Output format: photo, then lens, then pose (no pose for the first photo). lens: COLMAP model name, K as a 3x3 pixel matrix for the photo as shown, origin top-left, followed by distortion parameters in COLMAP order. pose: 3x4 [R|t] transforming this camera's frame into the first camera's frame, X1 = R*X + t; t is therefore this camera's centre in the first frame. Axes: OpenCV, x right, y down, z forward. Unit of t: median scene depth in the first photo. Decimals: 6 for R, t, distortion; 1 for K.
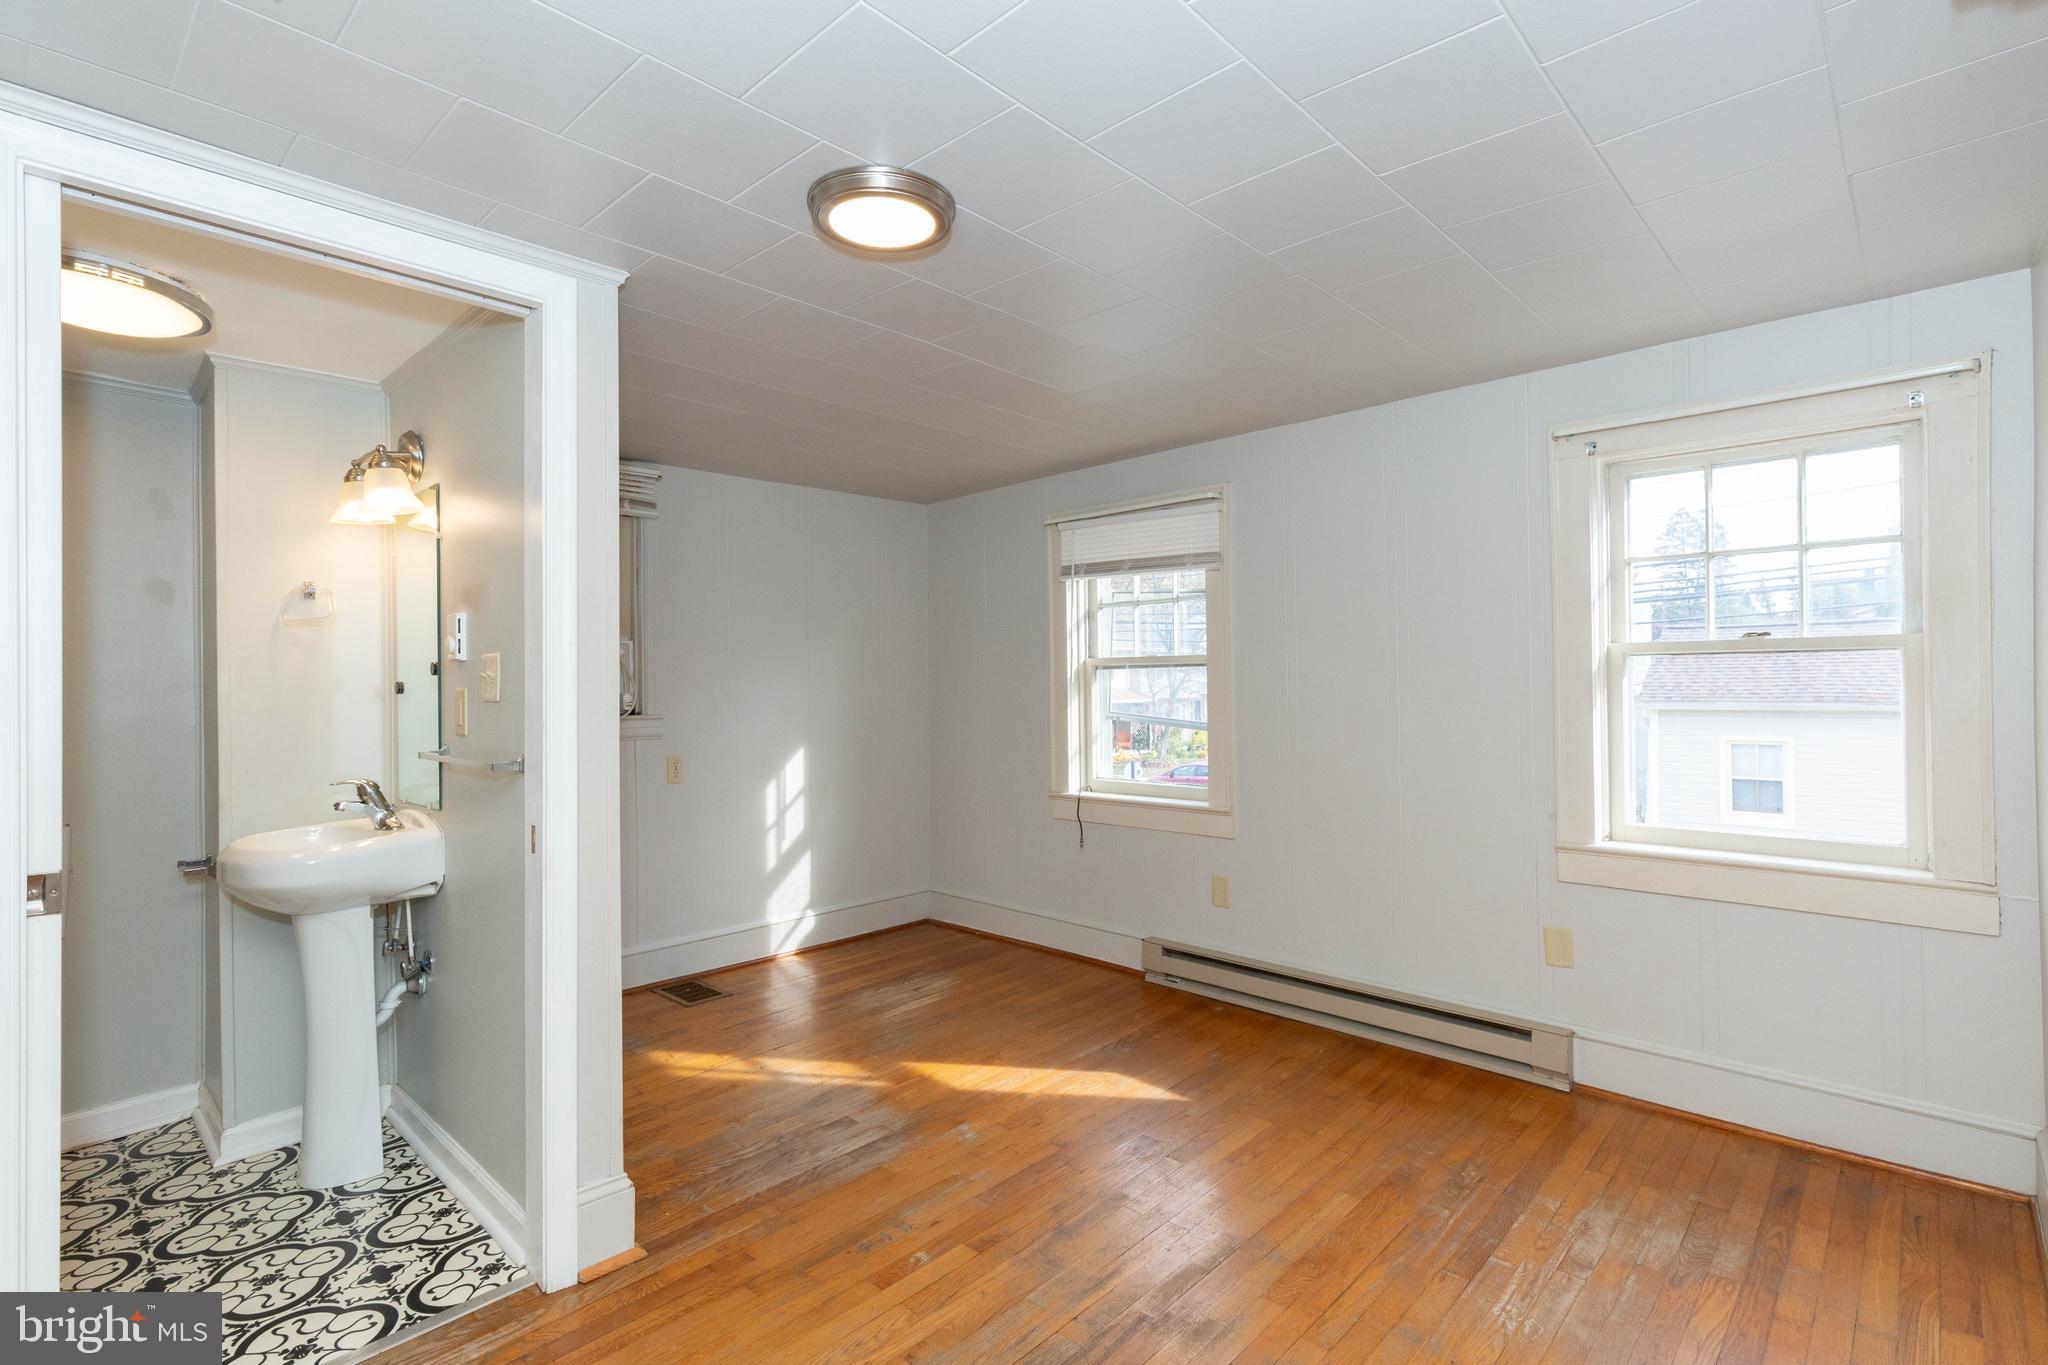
lens RADIAL K [[952.2, 0, 1024.0], [0, 952.2, 682.5], [0, 0, 1]] dist [0.001961, -0.000385]
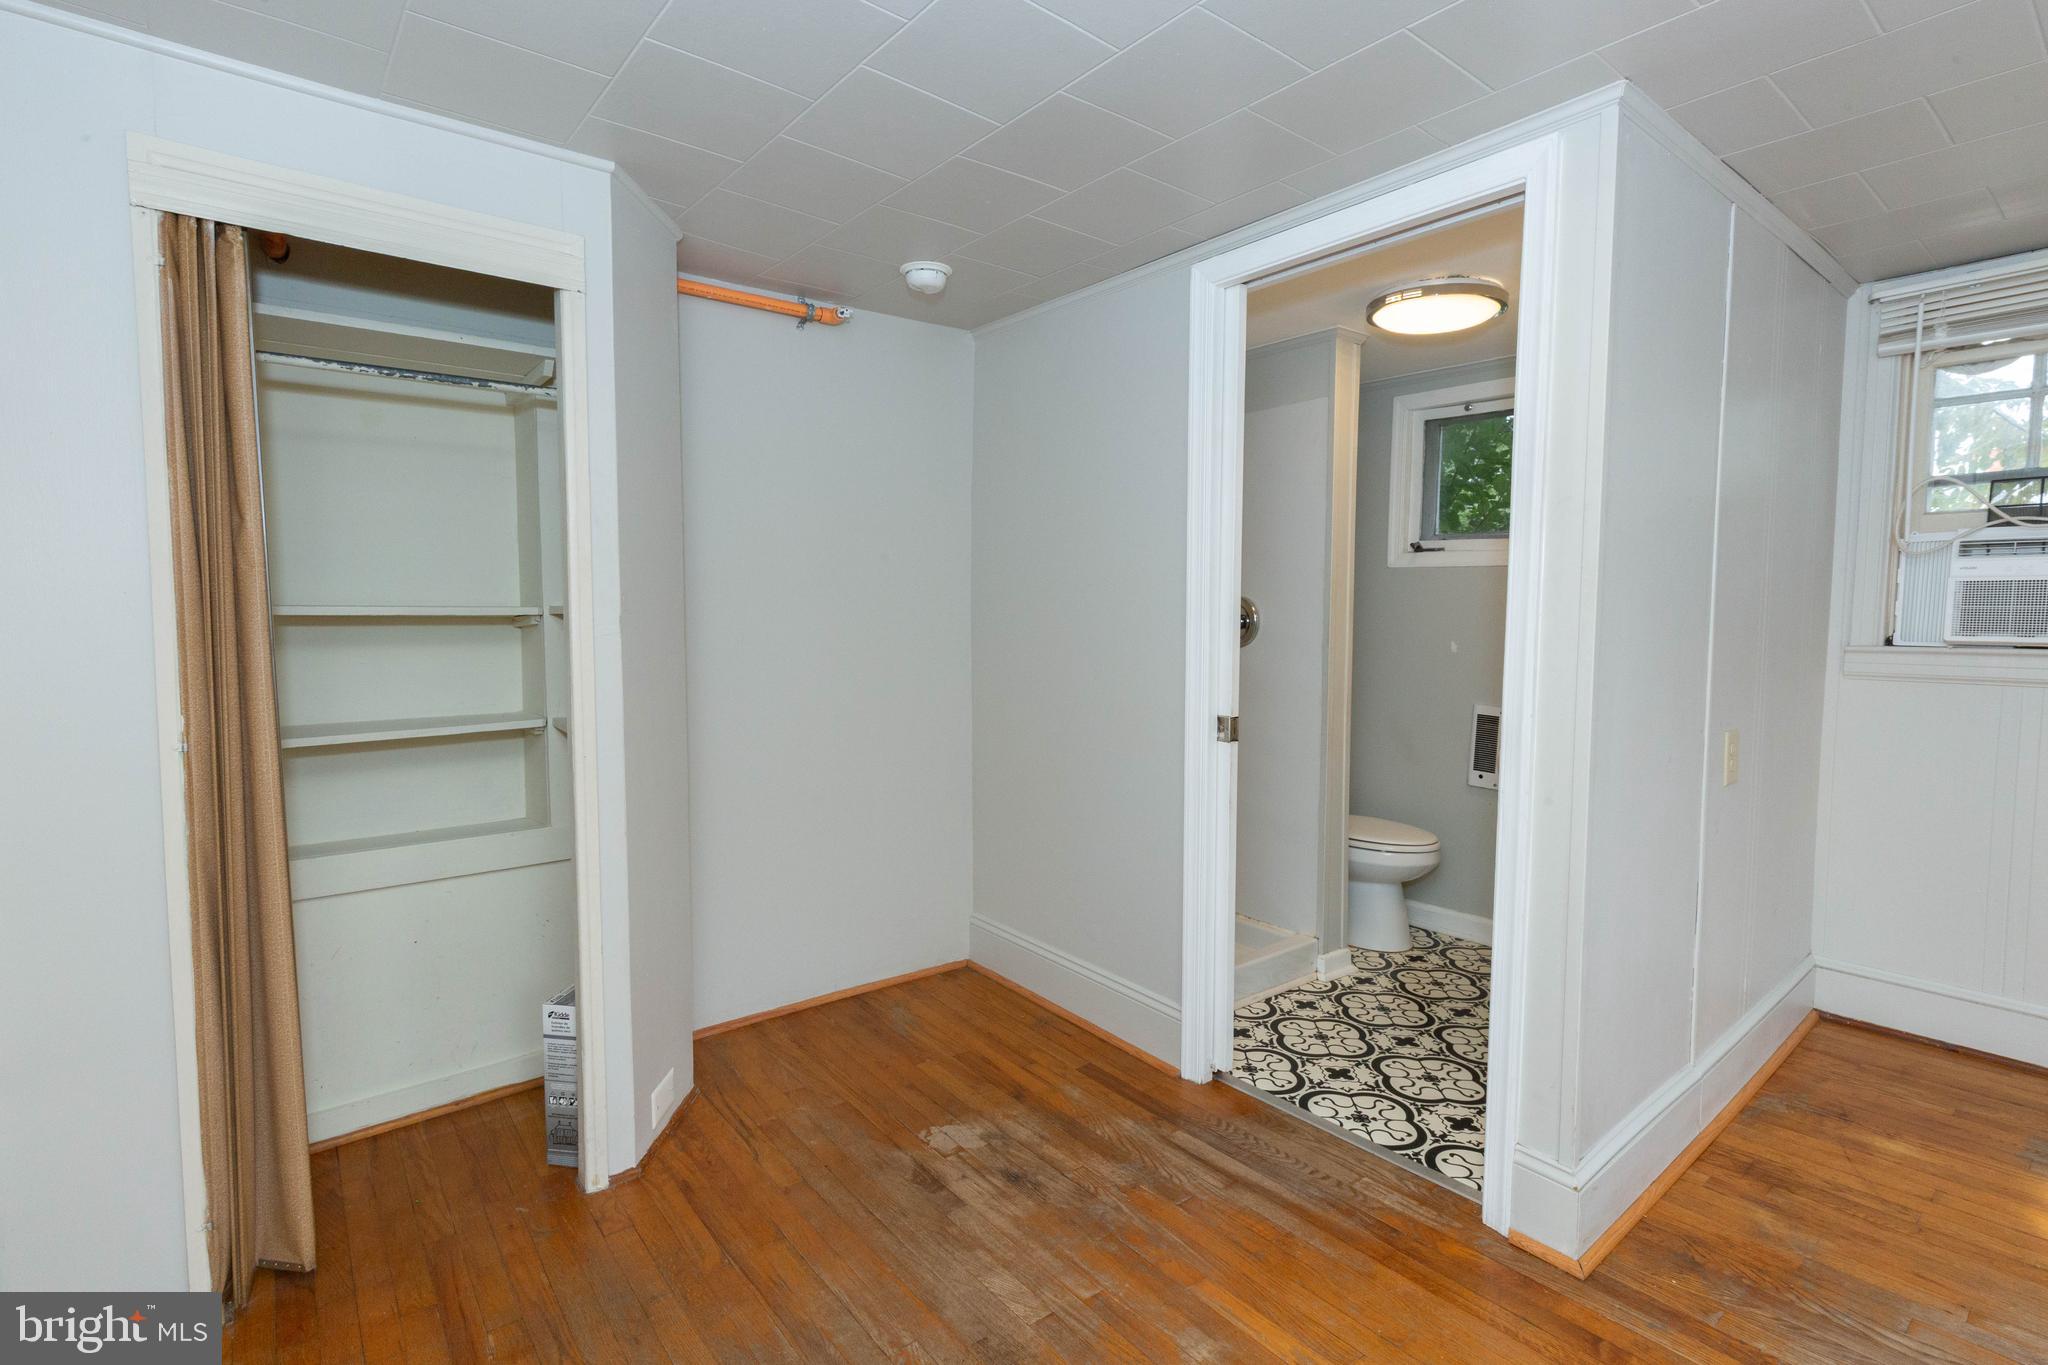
lens RADIAL K [[952.2, 0, 1024.0], [0, 952.2, 682.5], [0, 0, 1]] dist [0.001961, -0.000385]
pose [[-0.137155, 0.083911, -0.986989, 0.334508], [0.010009, 0.996472, 0.083326, -0.006574], [0.990499, 0.001549, -0.137512, 0.438266]]
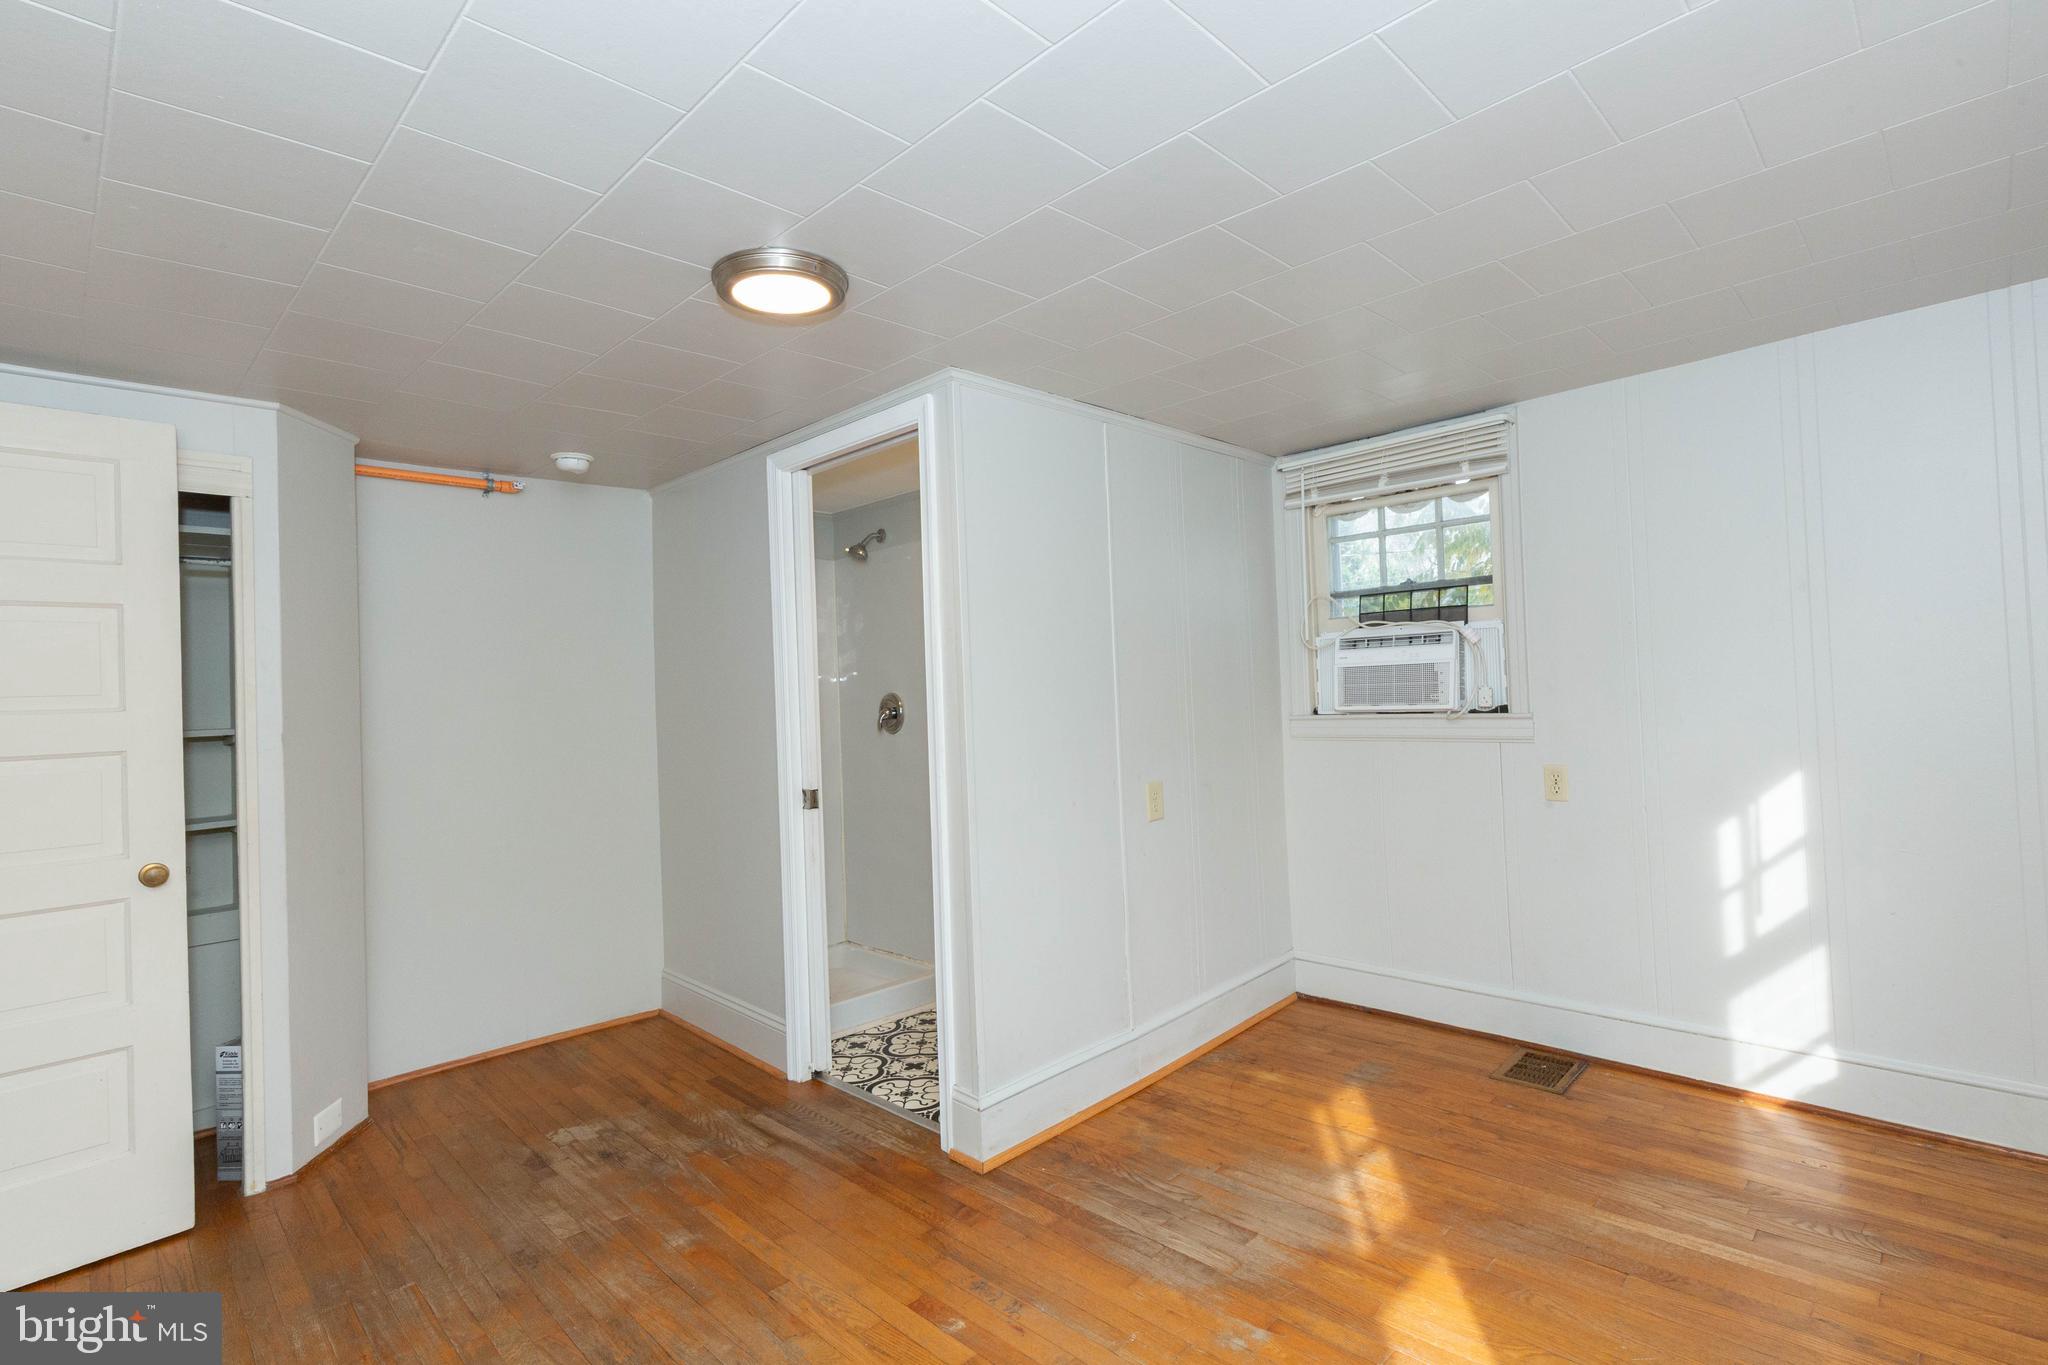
lens RADIAL K [[950.3, 0, 1014.1], [0, 950.3, 682.5], [0, 0, 1]] dist [0.004860, -0.000257]
pose [[-0.029160, -0.001545, -0.999574, 0.578800], [0.046492, 0.998914, -0.002901, -0.014295], [0.998493, -0.046556, -0.029057, 0.781907]]
